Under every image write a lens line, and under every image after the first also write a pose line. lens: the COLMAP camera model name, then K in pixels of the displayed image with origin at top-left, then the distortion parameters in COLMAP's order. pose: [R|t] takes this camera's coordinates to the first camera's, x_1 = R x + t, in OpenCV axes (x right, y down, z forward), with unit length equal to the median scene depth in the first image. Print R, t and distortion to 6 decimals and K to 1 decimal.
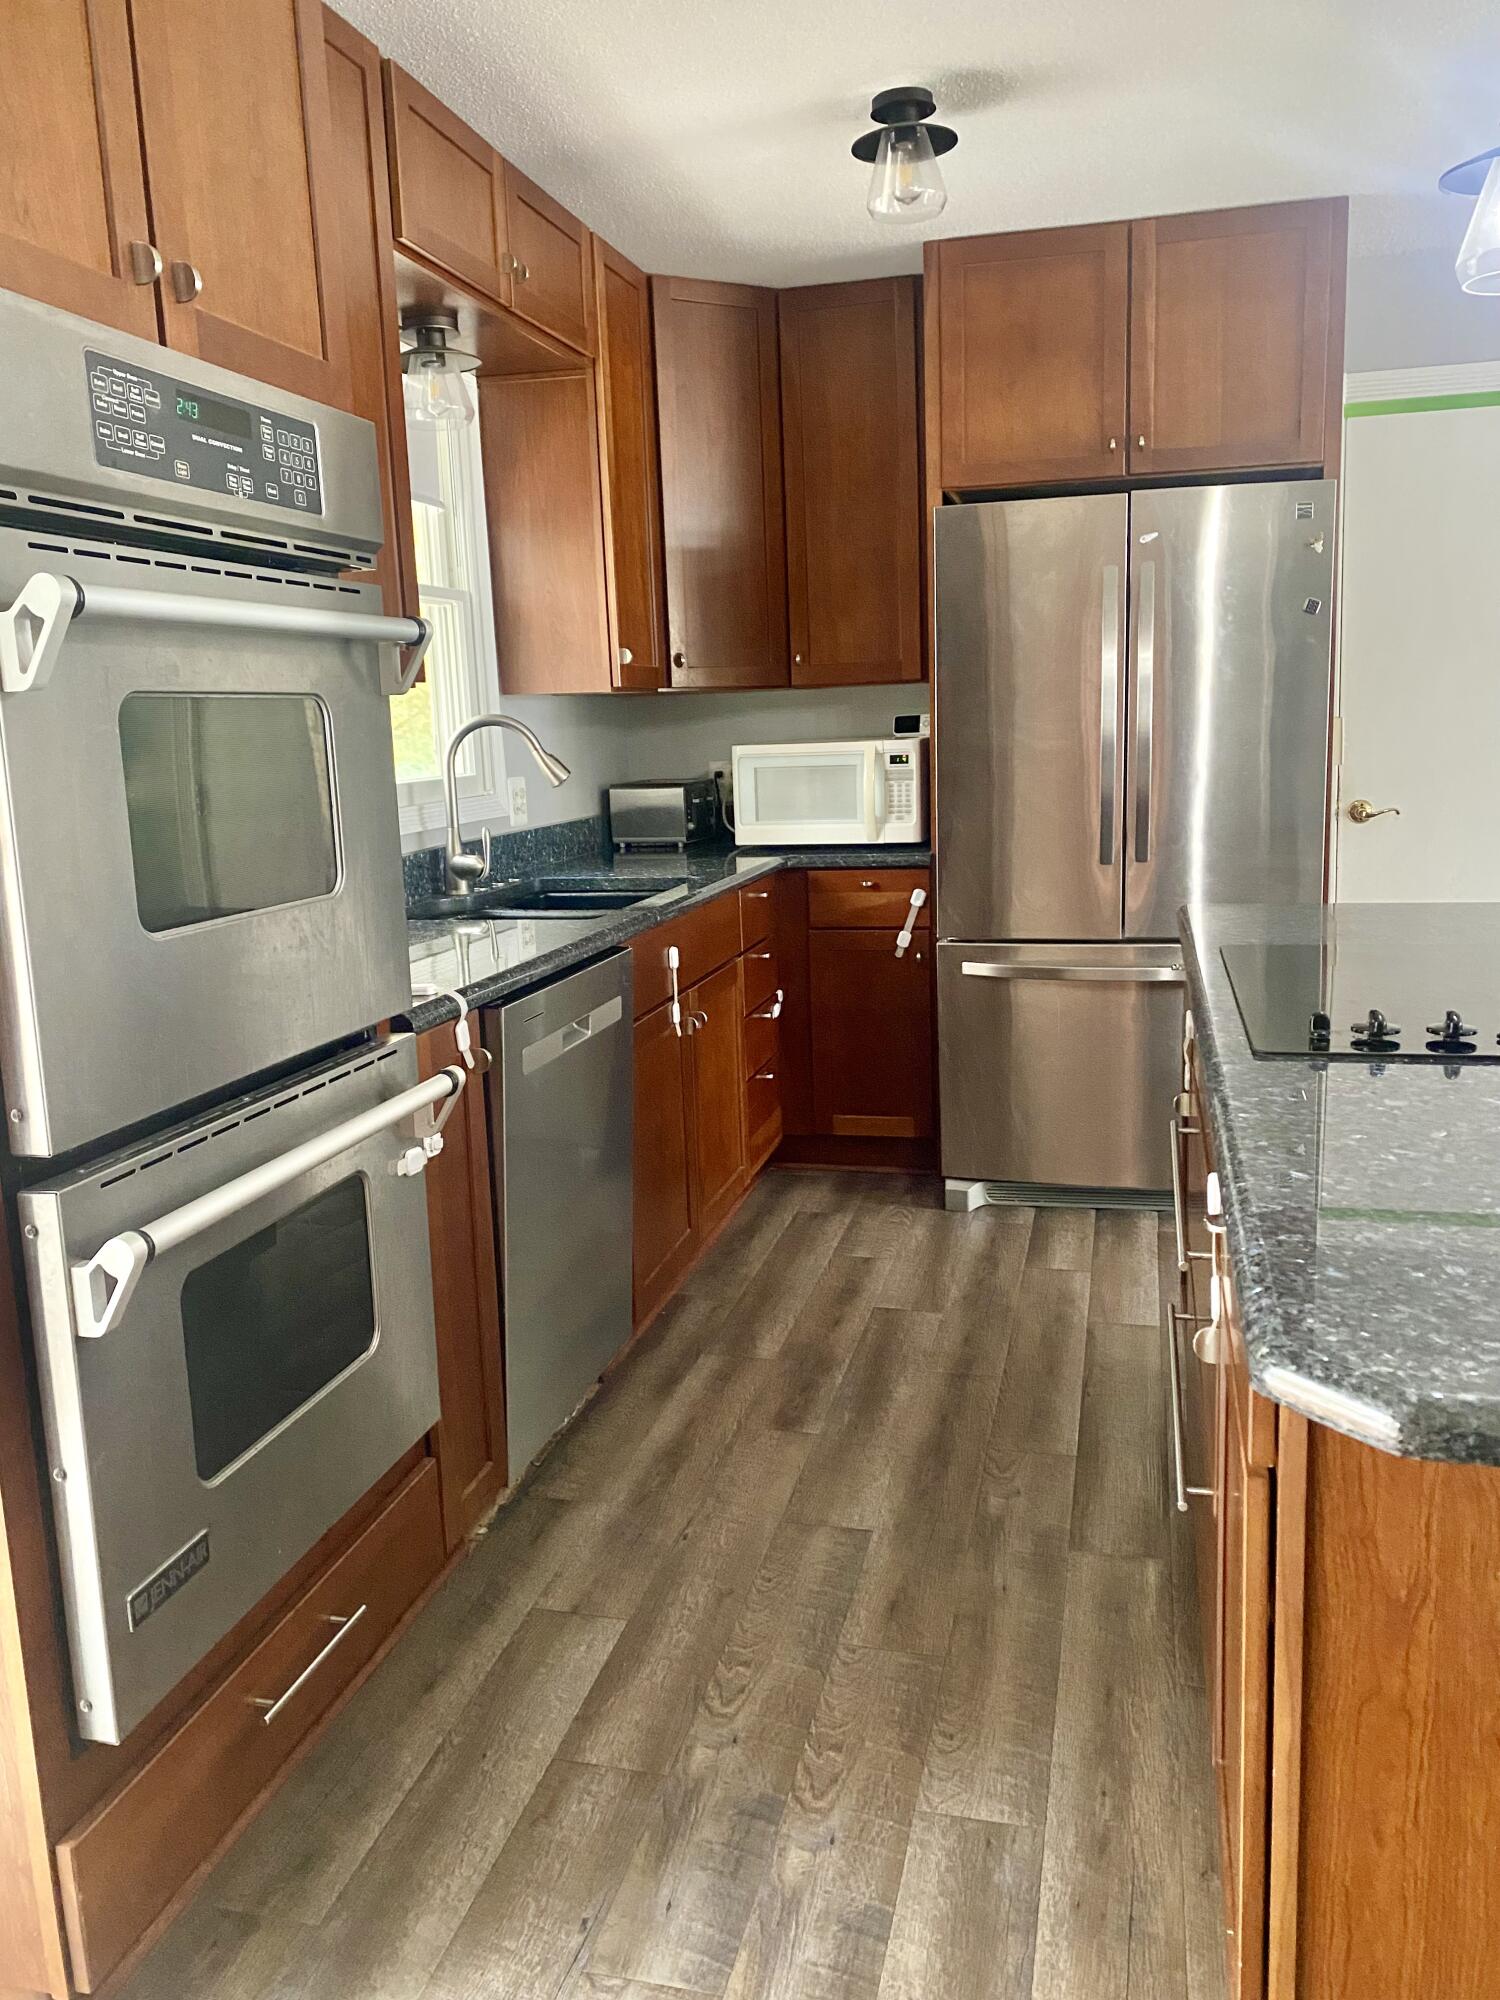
lens RADIAL K [[1504.8, 0, 746.1], [0, 1504.8, 979.7], [0, 0, 1]] dist [-0.003763, 0.001498]
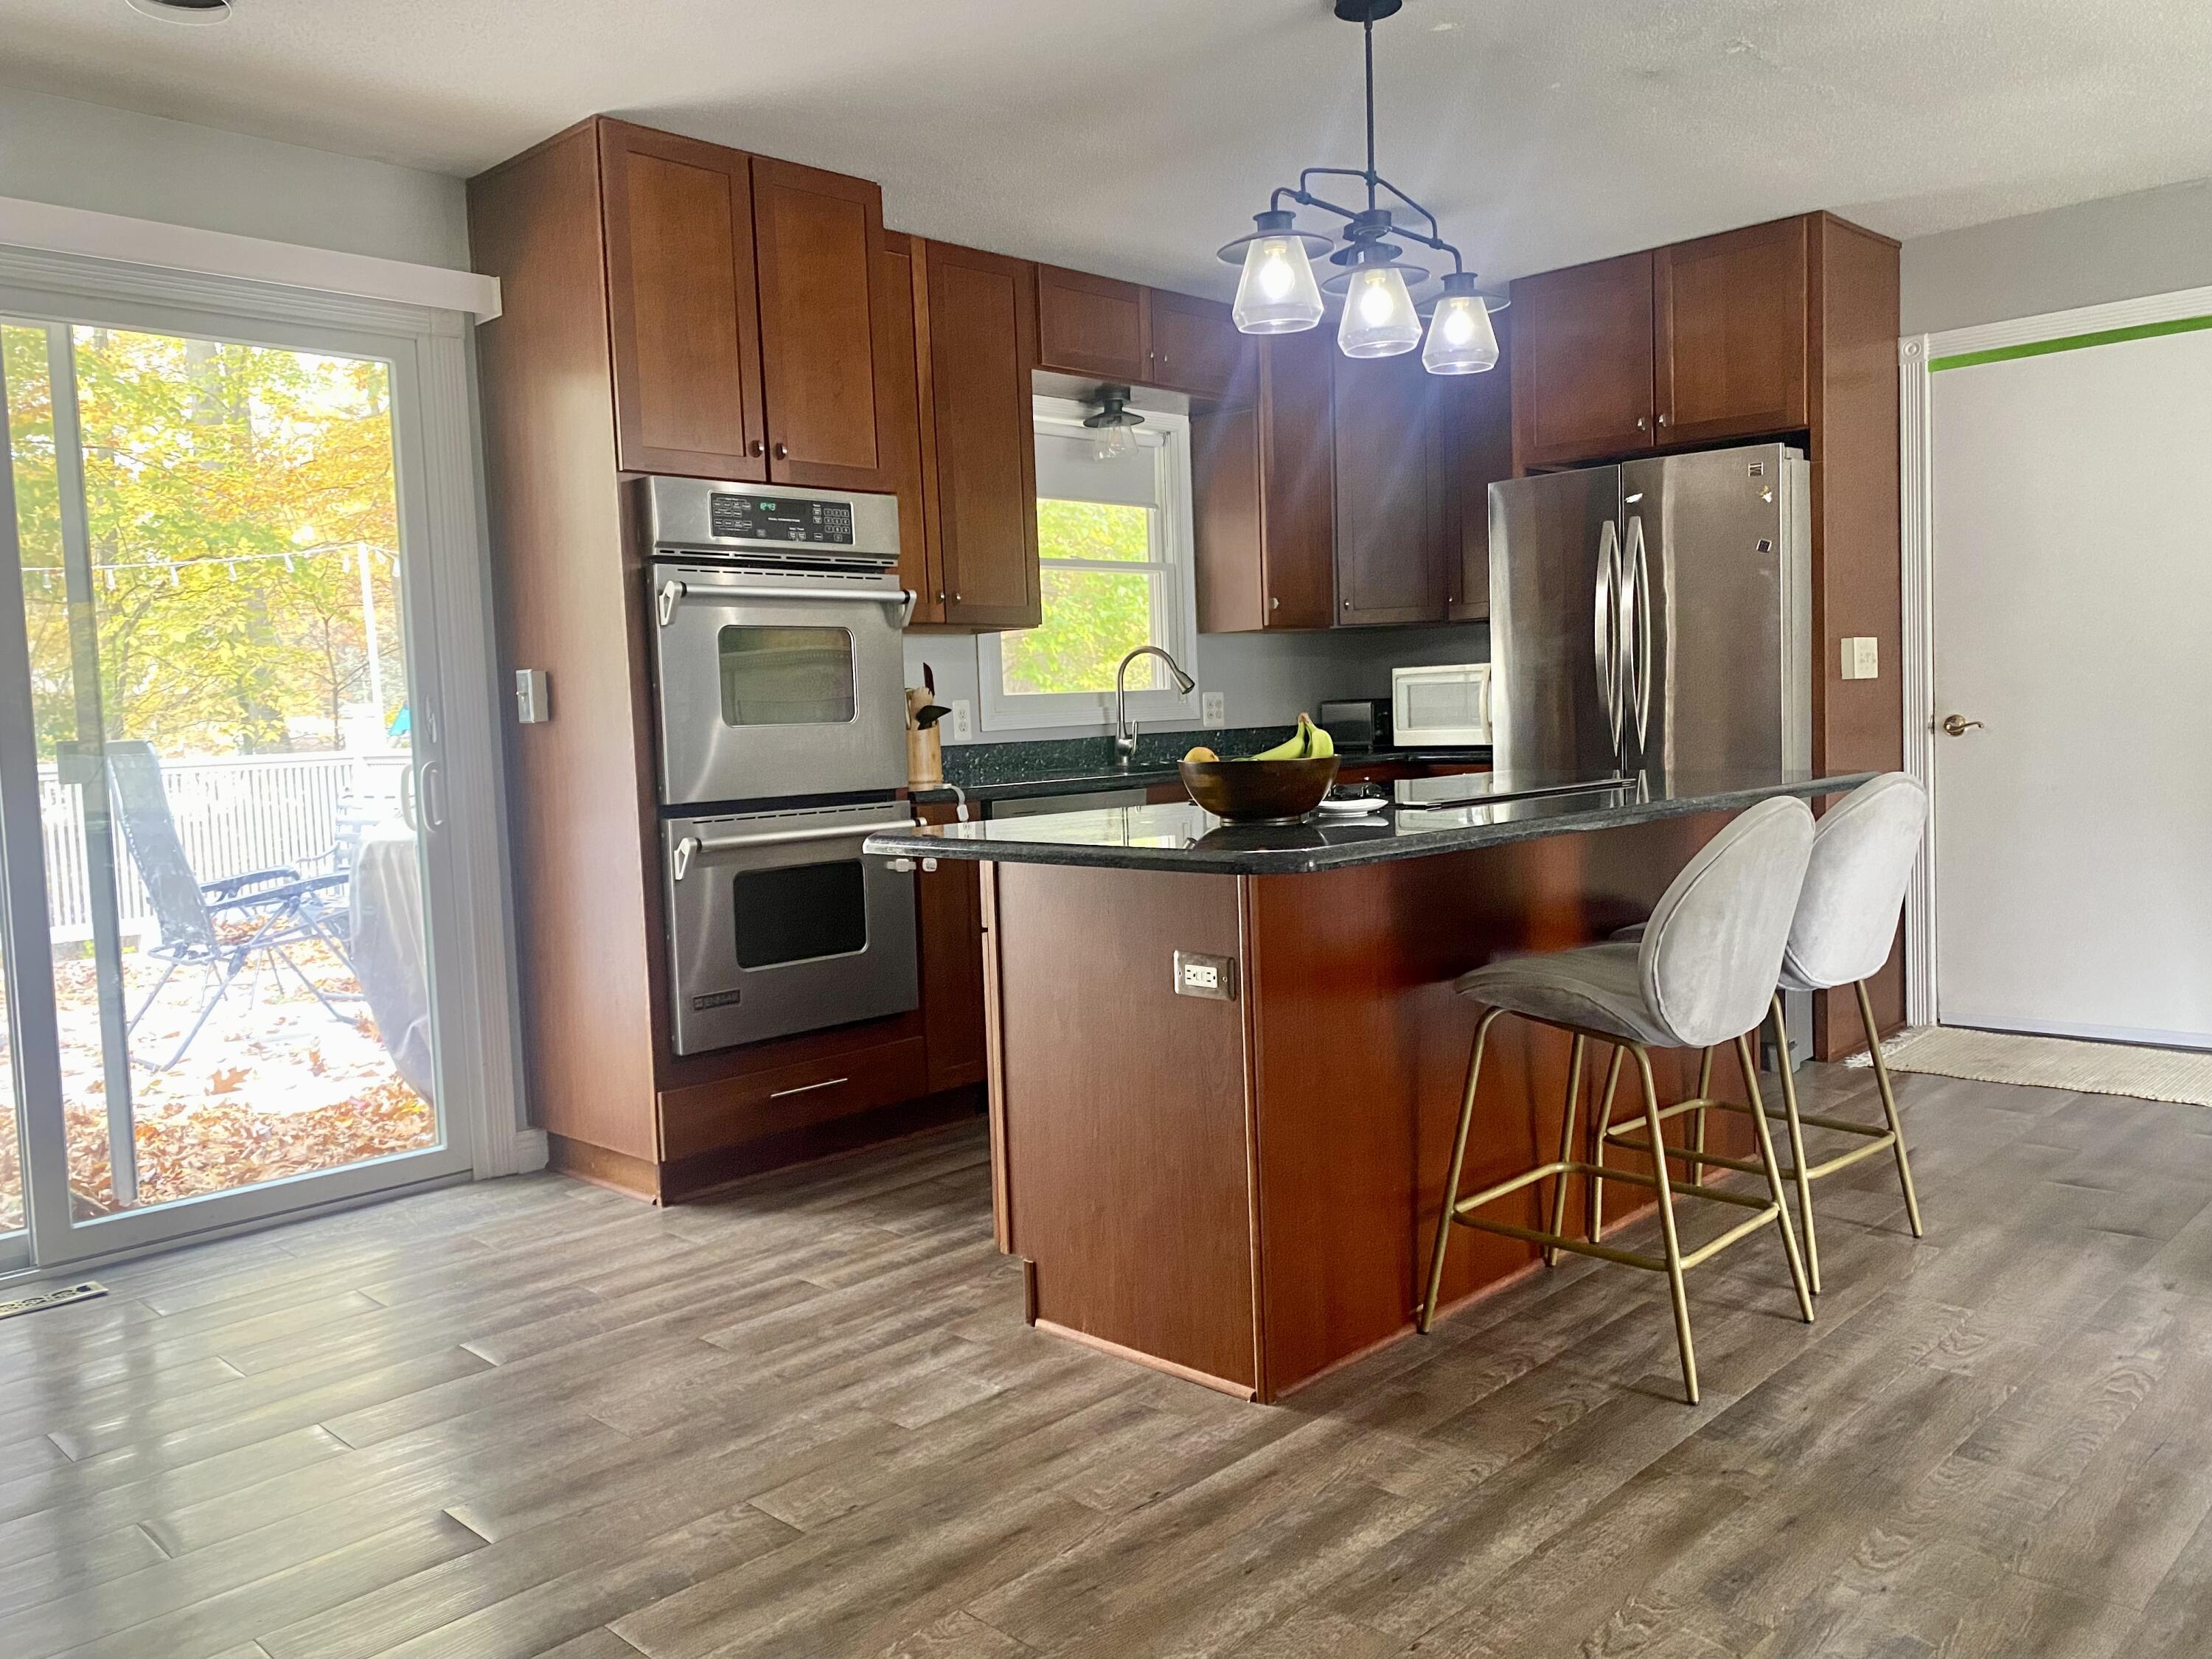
lens RADIAL K [[1652.2, 0, 1106.0], [0, 1652.2, 829.5], [0, 0, 1]] dist [0.003528, -0.012690]
pose [[0.866250, 0.038816, -0.498100, 1.182648], [-0.077721, 0.995310, -0.057602, 0.196175], [0.493528, 0.088611, 0.865204, -0.793683]]
